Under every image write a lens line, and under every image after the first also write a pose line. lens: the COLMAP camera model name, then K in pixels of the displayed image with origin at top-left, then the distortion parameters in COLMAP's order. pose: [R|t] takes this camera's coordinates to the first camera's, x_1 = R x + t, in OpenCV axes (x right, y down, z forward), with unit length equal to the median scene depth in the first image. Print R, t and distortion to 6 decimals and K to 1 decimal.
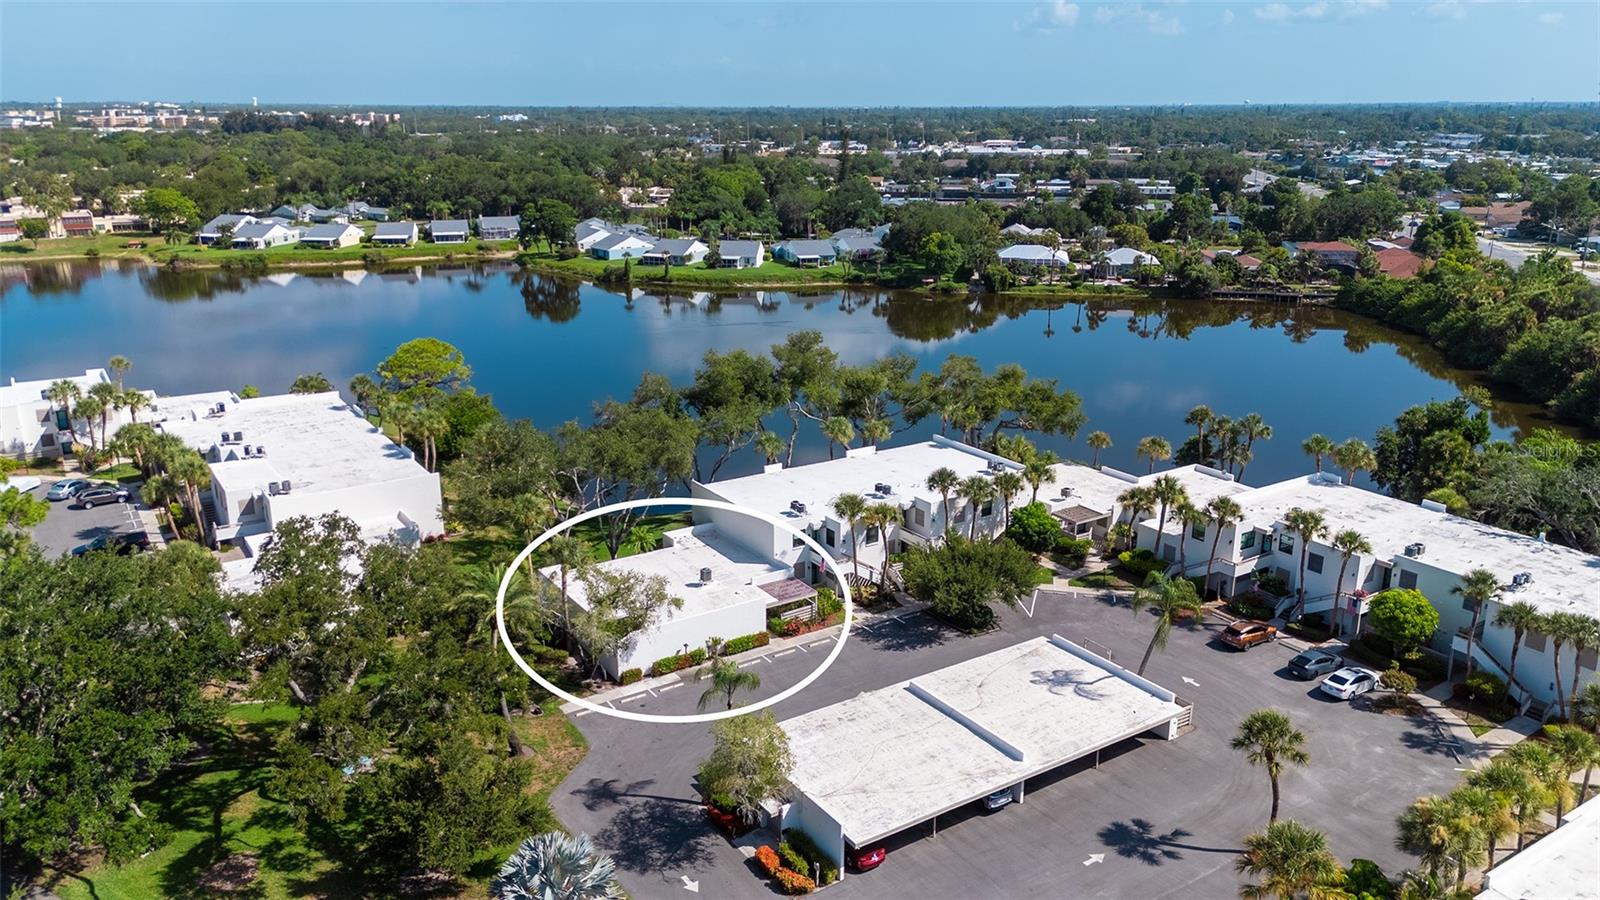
lens RADIAL K [[1164.9, 0, 785.1], [0, 1164.9, 447.2], [0, 0, 1]] dist [0.069591, -0.056024]
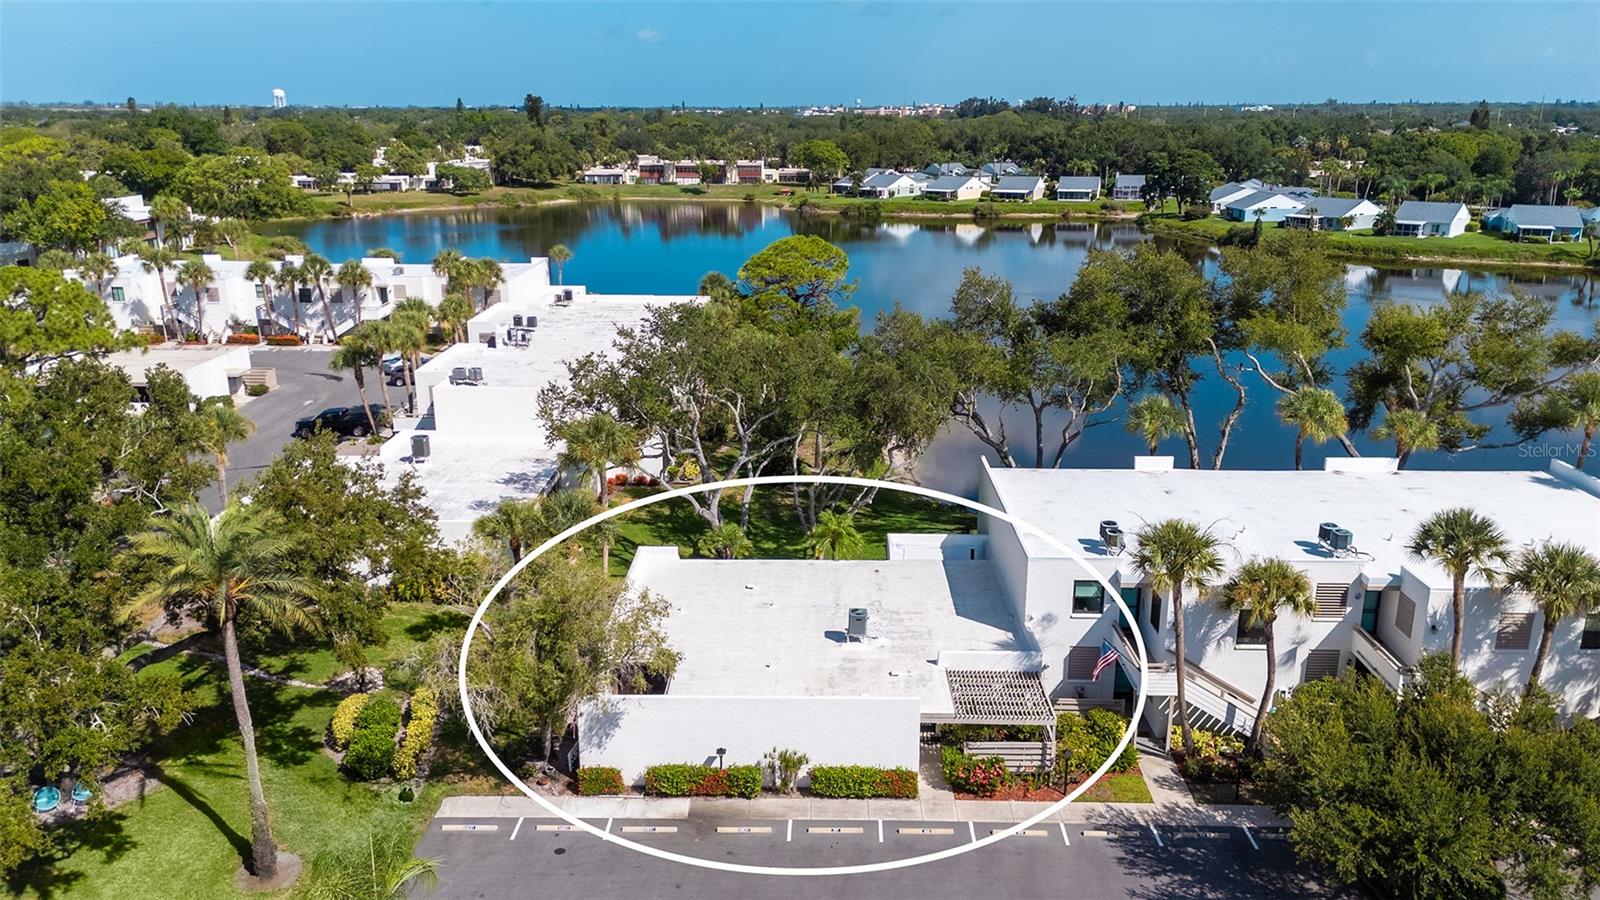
lens RADIAL K [[1164.9, 0, 798.8], [0, 1164.9, 445.8], [0, 0, 1]] dist [0.069591, -0.056024]
pose [[0.830860, 0.154495, -0.534606, 0.052949], [-0.156022, 0.986830, 0.042701, 0.004648], [0.534162, 0.047932, 0.844022, 0.169462]]
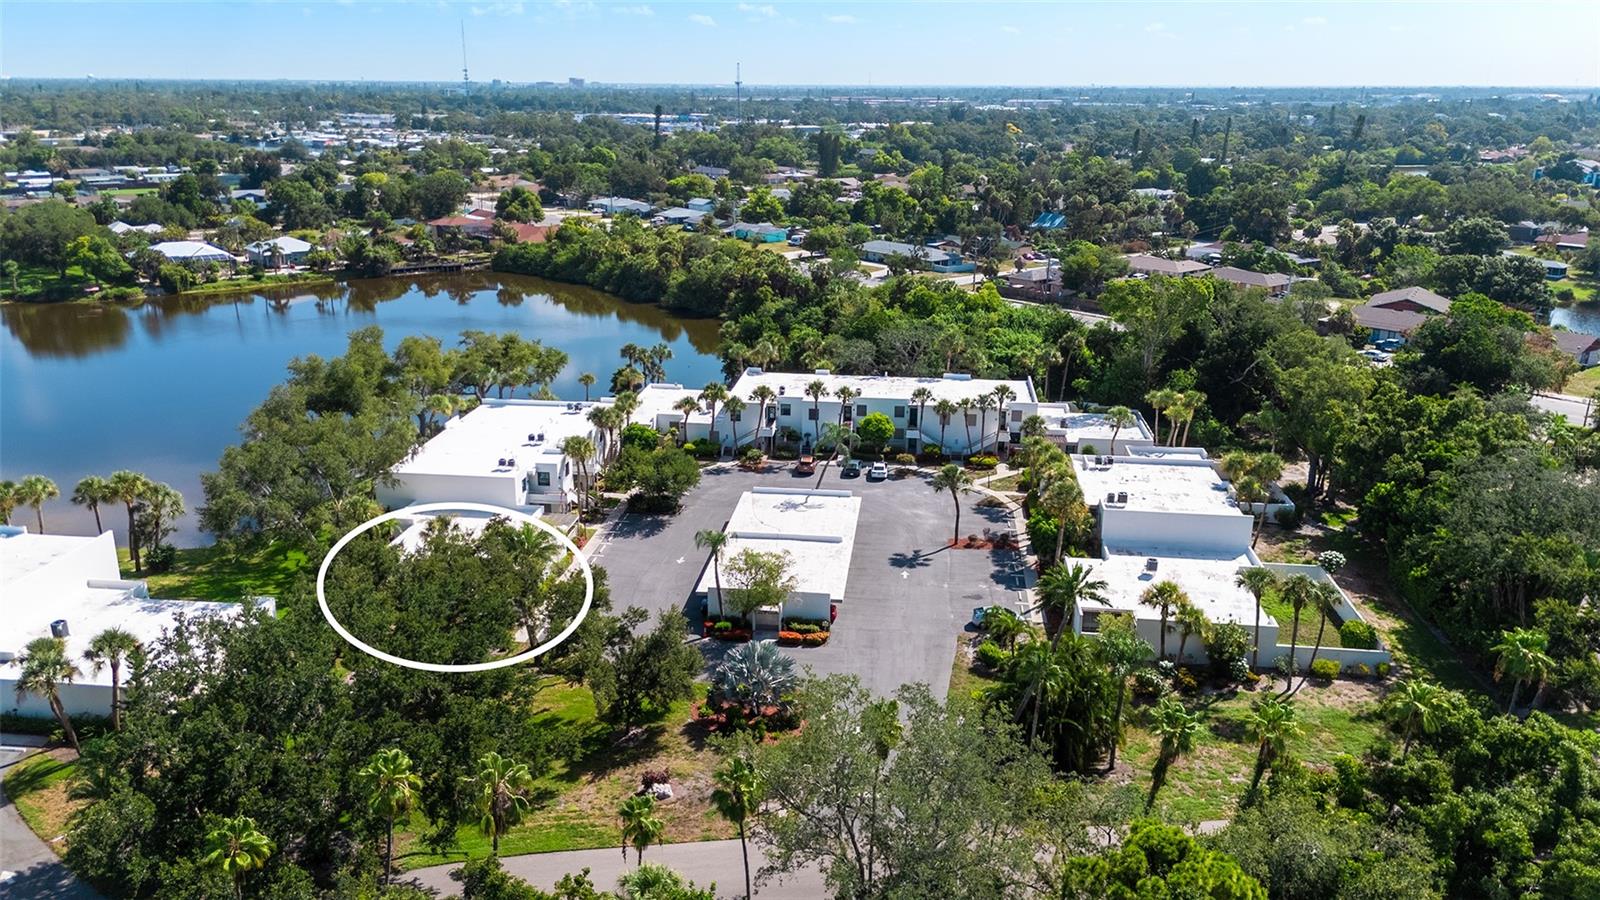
lens RADIAL K [[1164.9, 0, 793.3], [0, 1164.9, 448.5], [0, 0, 1]] dist [0.069591, -0.056024]
pose [[0.642286, -0.224261, 0.732922, -0.233165], [0.209860, 0.971151, 0.113248, -0.012961], [-0.737175, 0.081073, 0.670820, -0.010513]]
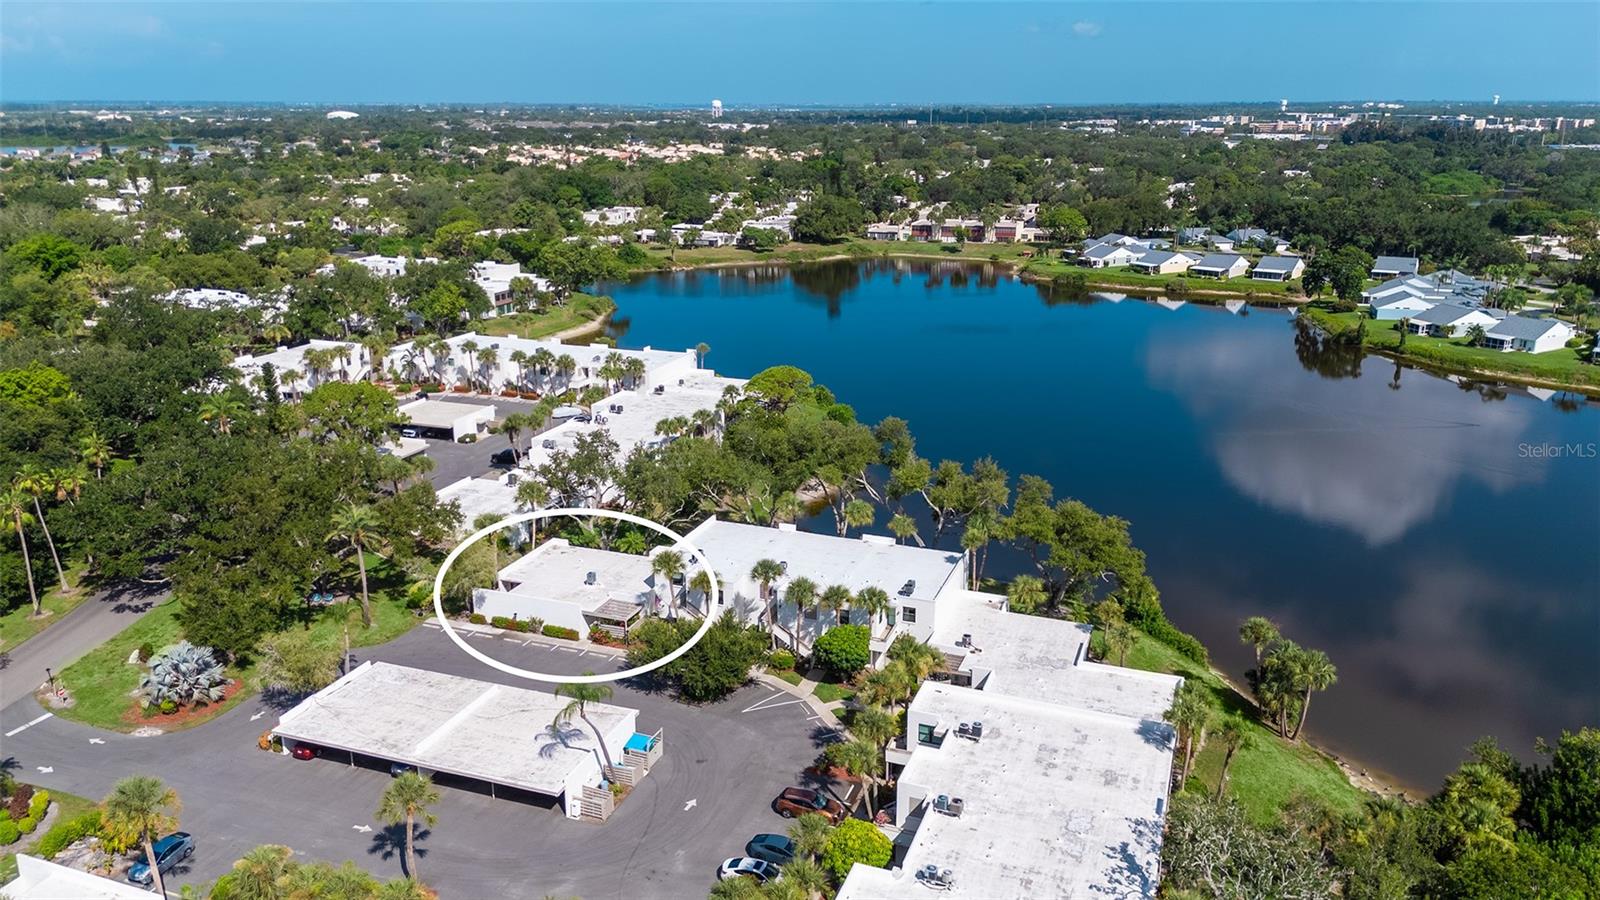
lens RADIAL K [[1164.9, 0, 796.3], [0, 1164.9, 454.9], [0, 0, 1]] dist [0.069591, -0.056024]
pose [[0.593507, 0.230778, -0.771033, 0.318320], [-0.224158, 0.967500, 0.117035, -0.069072], [0.772983, 0.103372, 0.625948, 0.108308]]
